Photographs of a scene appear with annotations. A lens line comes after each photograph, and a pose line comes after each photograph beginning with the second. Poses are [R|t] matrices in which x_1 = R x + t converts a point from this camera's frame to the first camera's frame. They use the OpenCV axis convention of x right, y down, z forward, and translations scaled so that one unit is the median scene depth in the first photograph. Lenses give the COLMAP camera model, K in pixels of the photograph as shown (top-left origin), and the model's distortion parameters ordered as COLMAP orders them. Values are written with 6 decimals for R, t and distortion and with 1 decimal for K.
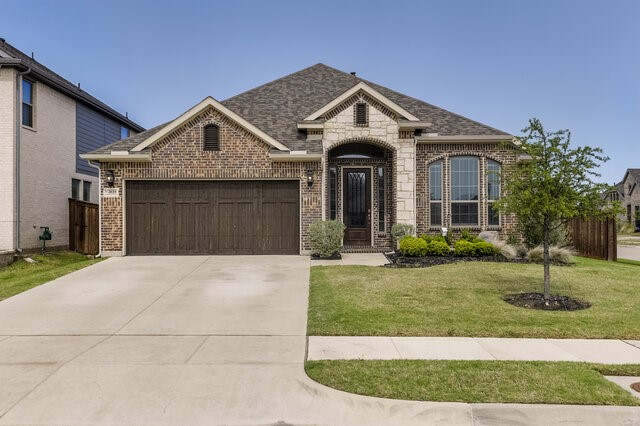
lens RADIAL K [[578.9, 0, 318.5], [0, 578.9, 217.3], [0, 0, 1]] dist [0.083111, 0.000000]
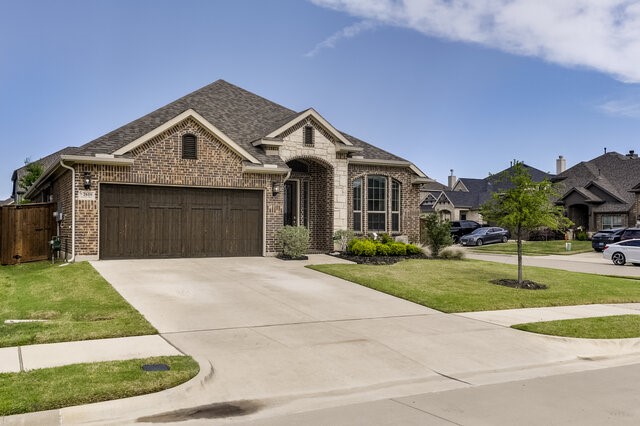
lens RADIAL K [[578.9, 0, 318.8], [0, 578.9, 213.5], [0, 0, 1]] dist [0.083111, 0.000000]
pose [[0.879264, 0.020544, 0.475891, -0.471680], [-0.016685, 0.999785, -0.012332, -0.006389], [-0.476042, 0.002903, 0.879418, -0.040555]]
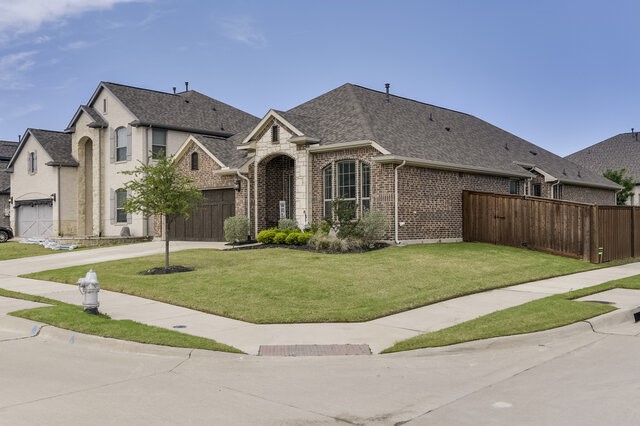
lens RADIAL K [[603.6, 0, 316.2], [0, 603.6, 213.6], [0, 0, 1]] dist [0.022927, 0.000000]
pose [[0.742950, -0.012729, -0.669225, 1.054827], [0.012495, 0.999909, -0.005147, 0.006963], [0.669230, -0.004538, 0.743042, 0.065784]]
